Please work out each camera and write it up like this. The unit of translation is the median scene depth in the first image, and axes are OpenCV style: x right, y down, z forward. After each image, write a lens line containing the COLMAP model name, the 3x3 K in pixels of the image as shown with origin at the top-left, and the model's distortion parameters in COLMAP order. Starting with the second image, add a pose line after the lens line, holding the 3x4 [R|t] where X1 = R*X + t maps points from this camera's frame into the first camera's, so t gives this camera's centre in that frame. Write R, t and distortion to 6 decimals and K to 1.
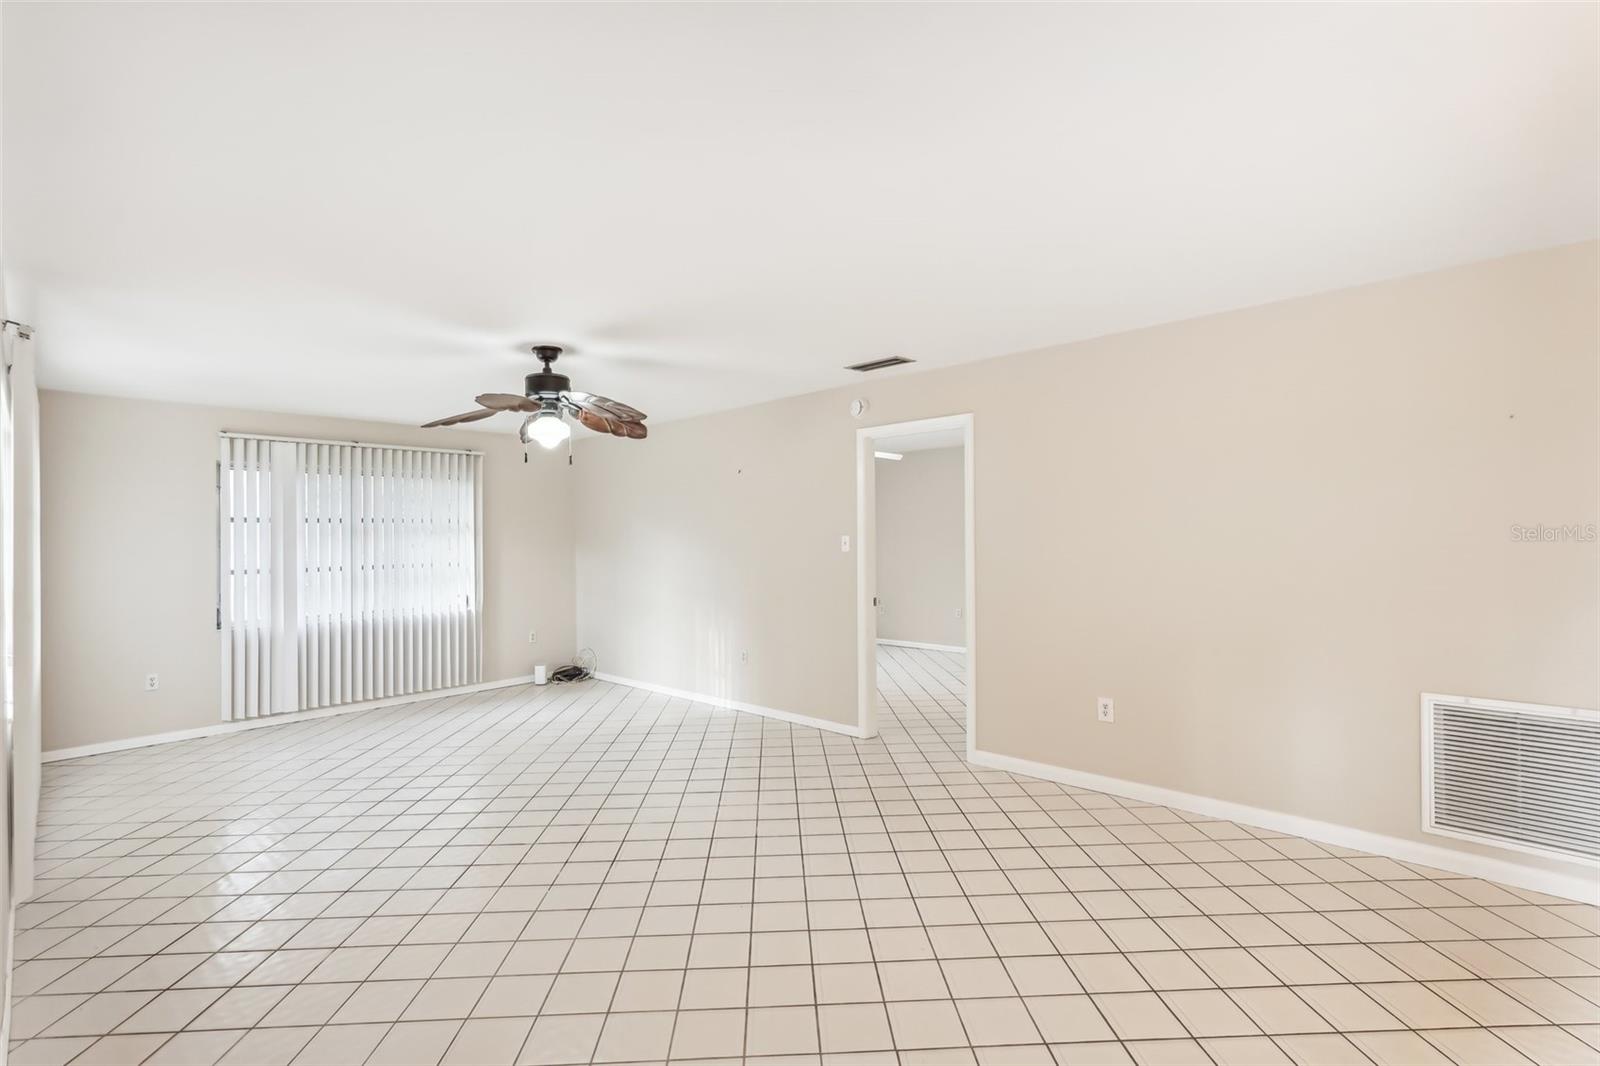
lens RADIAL K [[736.7, 0, 798.2], [0, 736.7, 521.8], [0, 0, 1]] dist [-0.009577, 0.007409]
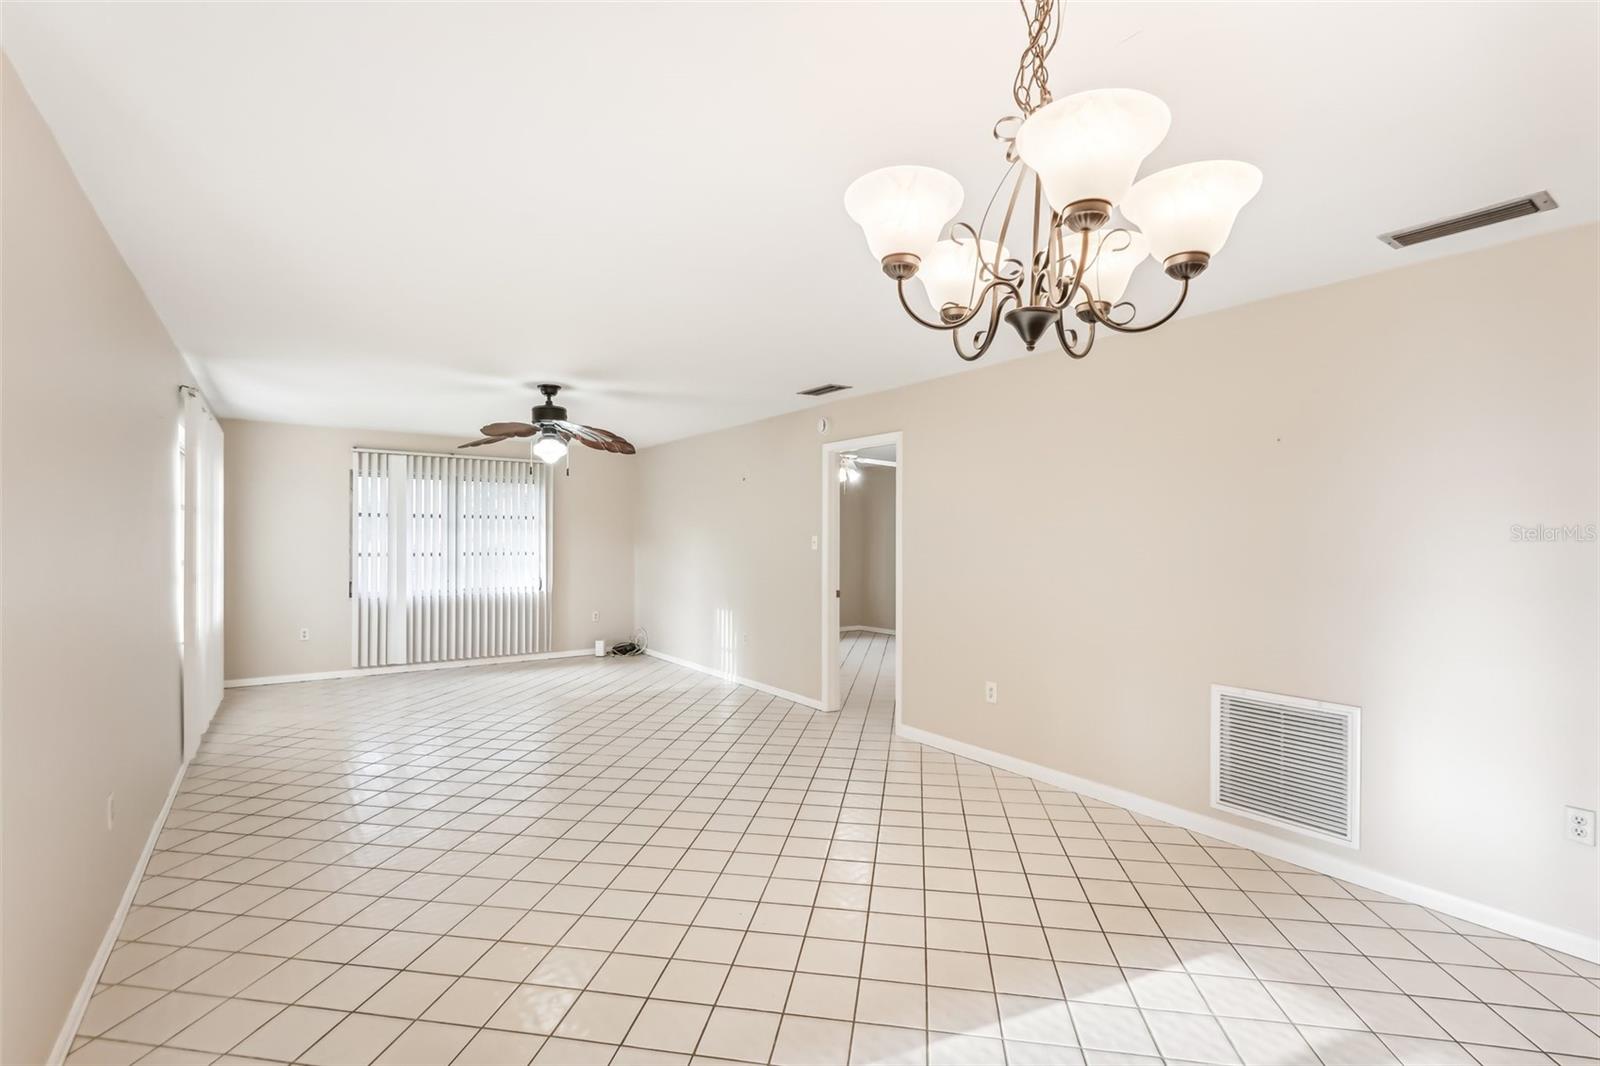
lens RADIAL K [[737.0, 0, 797.7], [0, 737.0, 525.9], [0, 0, 1]] dist [-0.002274, 0.000194]
pose [[0.979937, 0.017491, -0.198536, 0.258572], [-0.016303, 0.999838, 0.007618, -0.005243], [0.198638, -0.004228, 0.980064, -0.135504]]
